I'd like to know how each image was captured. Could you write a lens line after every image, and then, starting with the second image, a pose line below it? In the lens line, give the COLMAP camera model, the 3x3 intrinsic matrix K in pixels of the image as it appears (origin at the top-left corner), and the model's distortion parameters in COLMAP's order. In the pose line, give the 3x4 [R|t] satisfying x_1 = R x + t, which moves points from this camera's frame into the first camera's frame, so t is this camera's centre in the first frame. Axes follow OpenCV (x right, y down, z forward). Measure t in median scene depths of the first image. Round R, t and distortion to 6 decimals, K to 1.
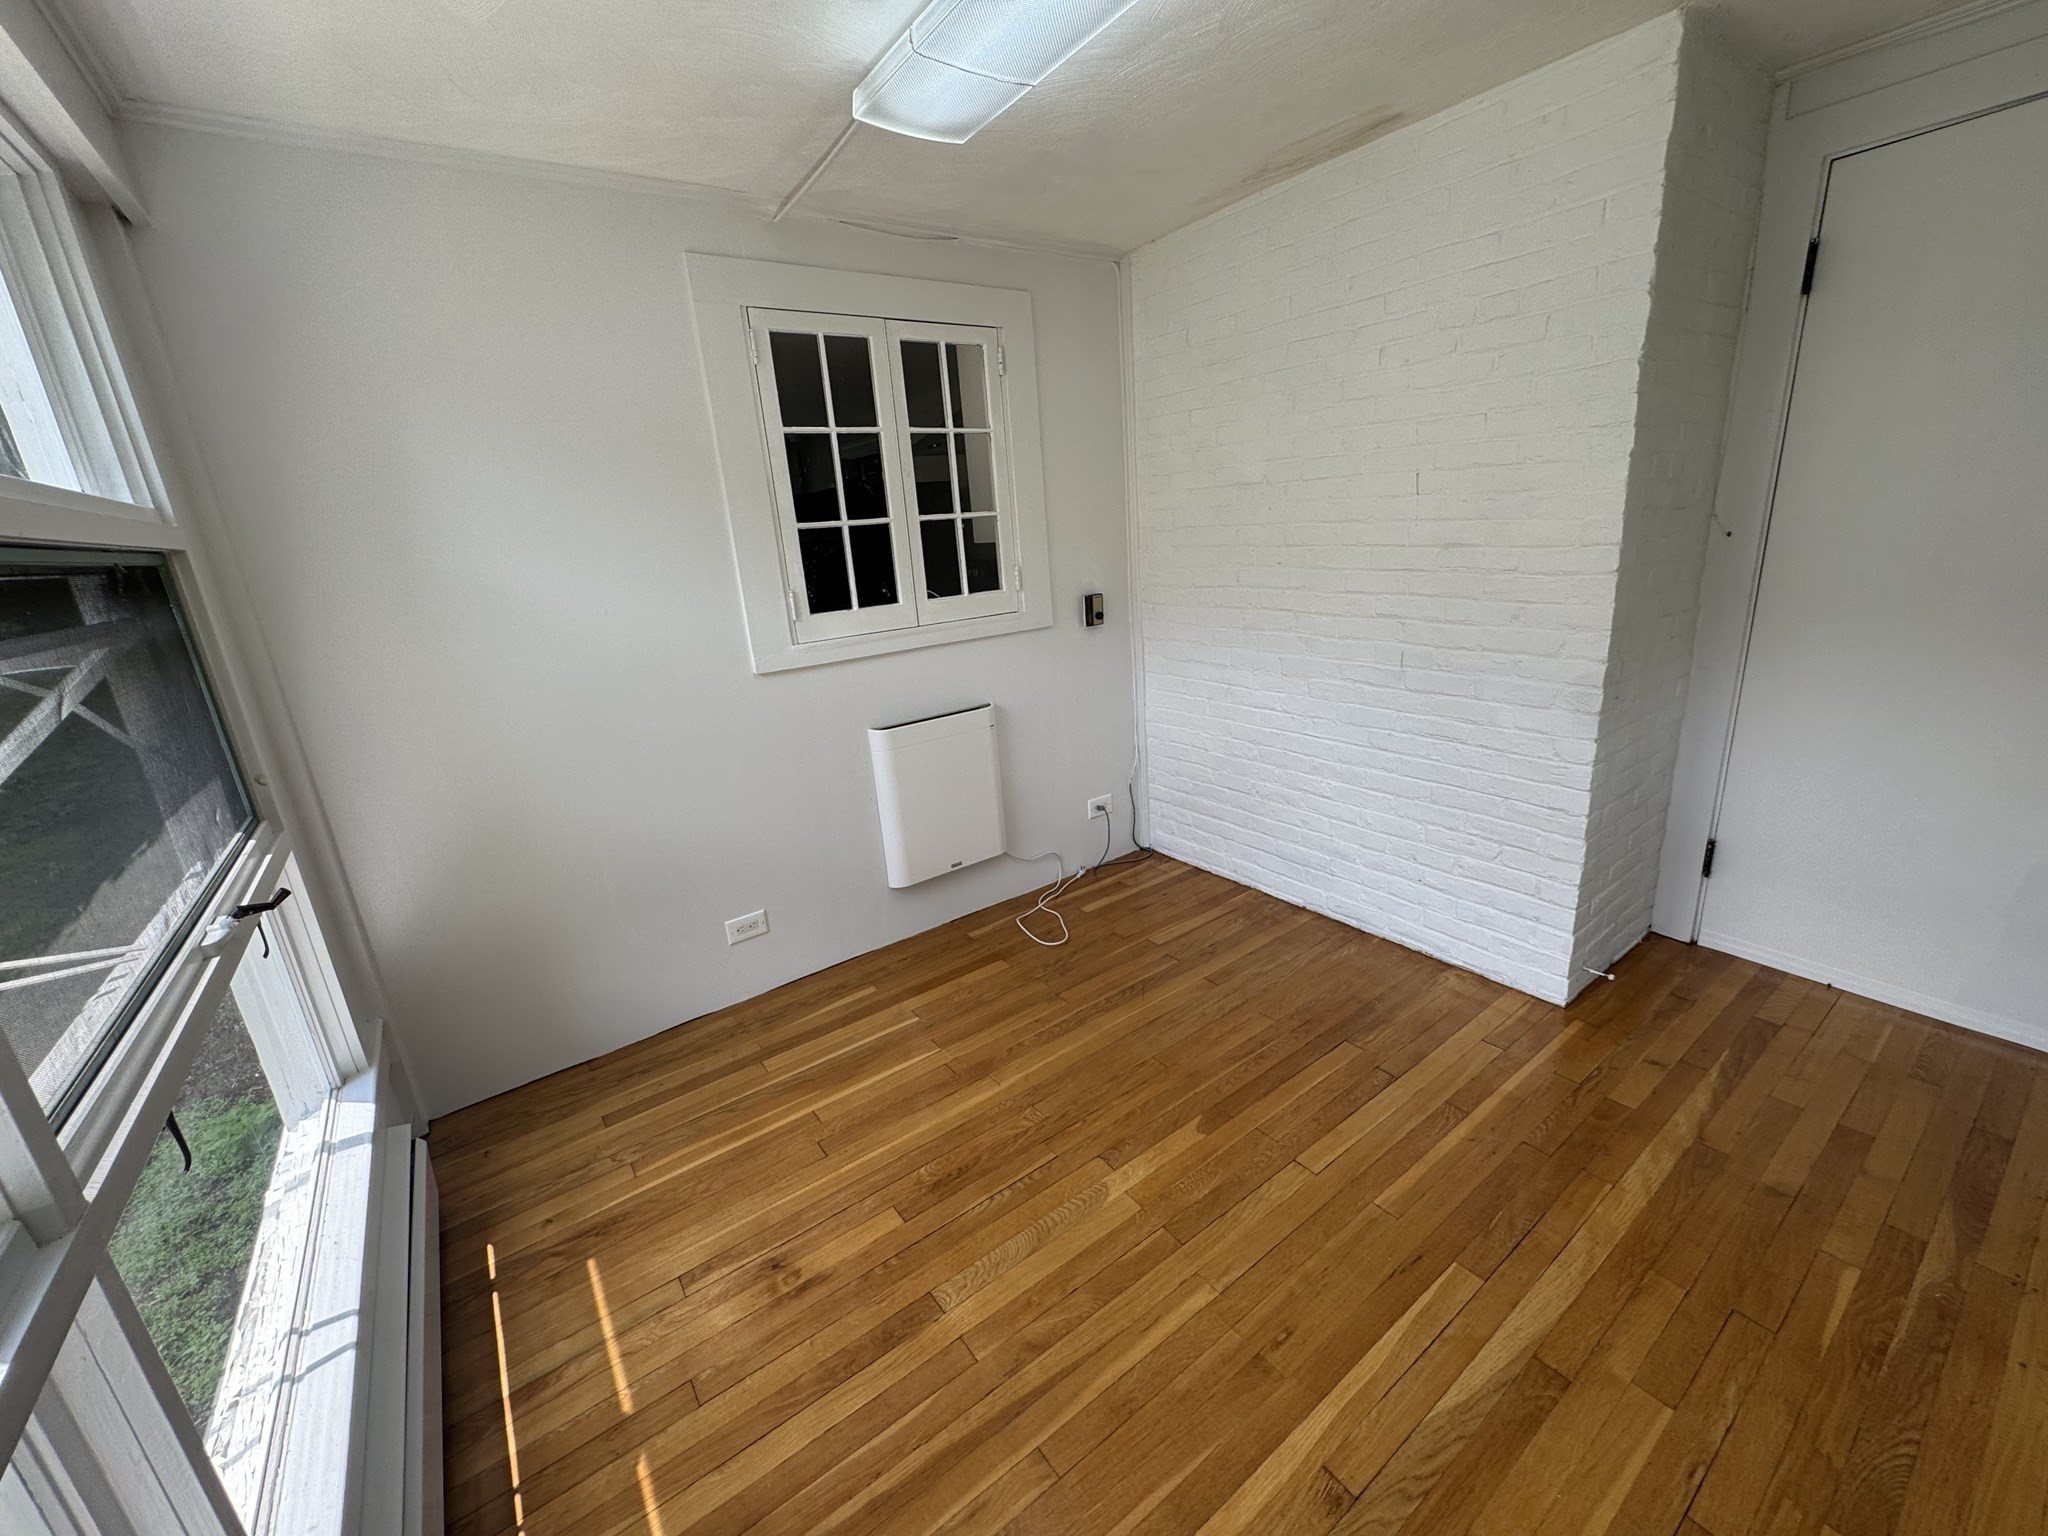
lens RADIAL K [[820.4, 0, 1022.6], [0, 820.4, 764.1], [0, 0, 1]] dist [-0.003698, -0.000192]
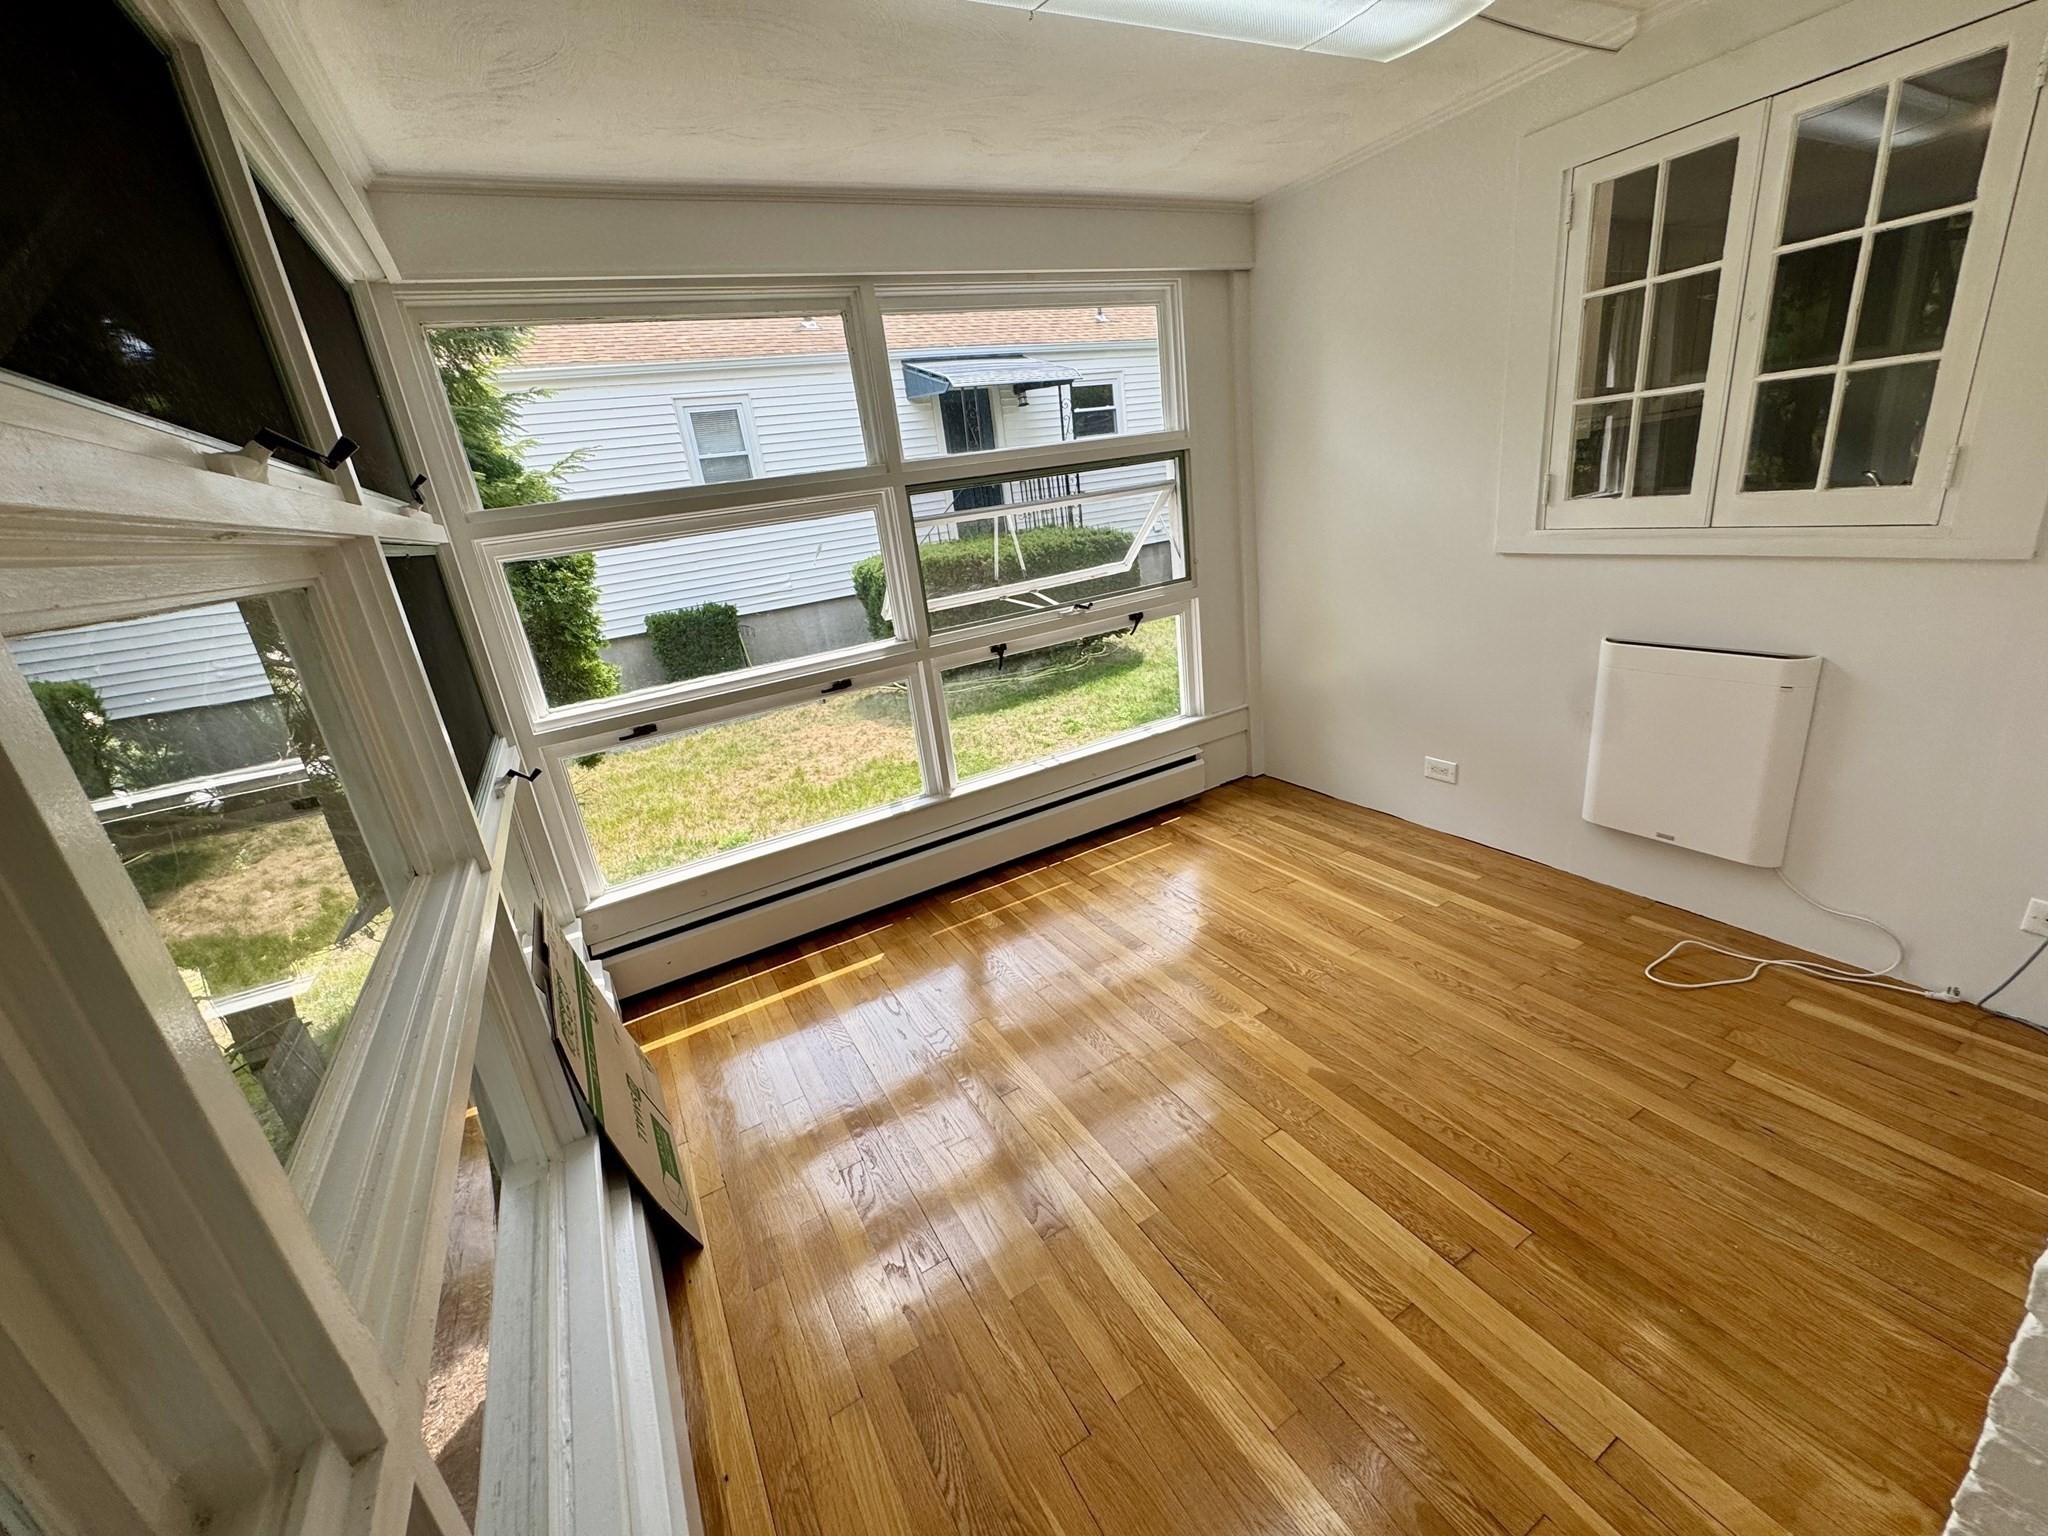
lens RADIAL K [[820.4, 0, 1019.5], [0, 820.4, 765.8], [0, 0, 1]] dist [-0.003698, -0.000192]
pose [[-0.106721, 0.407285, -0.907044, 0.812985], [-0.148961, 0.895409, 0.419587, -0.214000], [0.983067, 0.179893, -0.034889, 0.475161]]
